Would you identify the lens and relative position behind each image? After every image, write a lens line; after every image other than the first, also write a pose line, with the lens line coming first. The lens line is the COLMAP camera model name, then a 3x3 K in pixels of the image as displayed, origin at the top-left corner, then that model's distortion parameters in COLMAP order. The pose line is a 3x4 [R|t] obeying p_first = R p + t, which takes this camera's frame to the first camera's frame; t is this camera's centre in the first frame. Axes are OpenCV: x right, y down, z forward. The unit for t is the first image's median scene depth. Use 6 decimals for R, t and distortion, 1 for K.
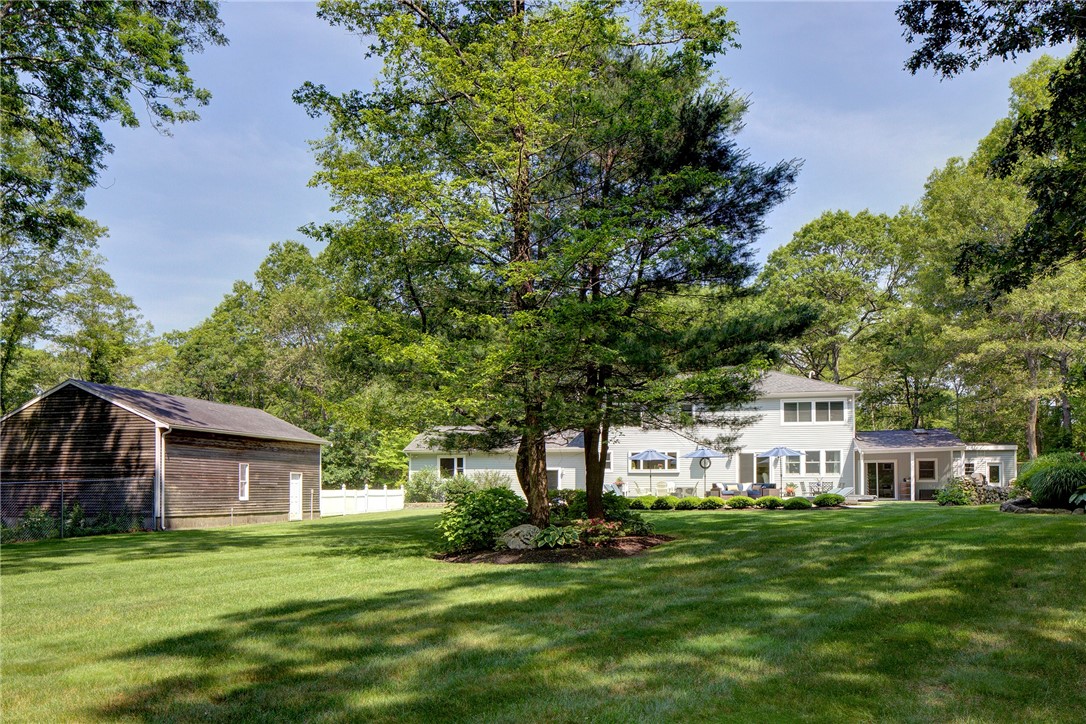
lens RADIAL K [[812.6, 0, 572.2], [0, 812.6, 470.9], [0, 0, 1]] dist [-0.004710, -0.000715]
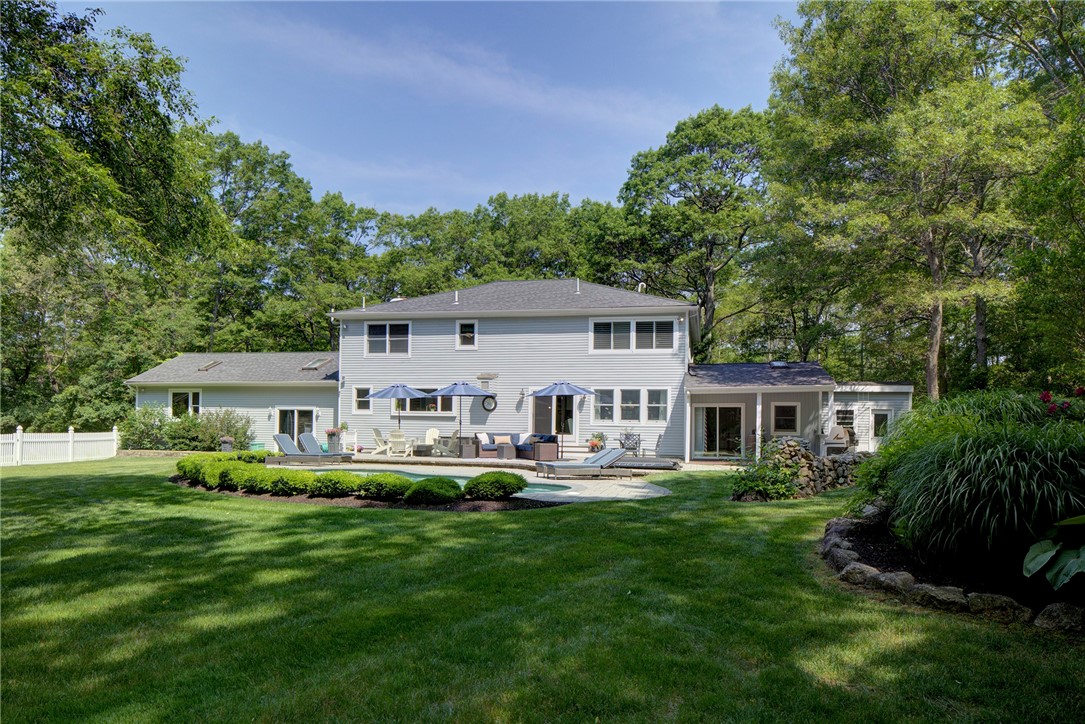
lens RADIAL K [[723.1, 0, 530.3], [0, 723.1, 431.7], [0, 0, 1]] dist [-0.008463, -0.001203]
pose [[0.999889, 0.014891, -0.000664, 0.208505], [-0.014862, 0.999365, 0.032374, -0.006430], [0.001146, -0.032361, 0.999476, 0.354904]]
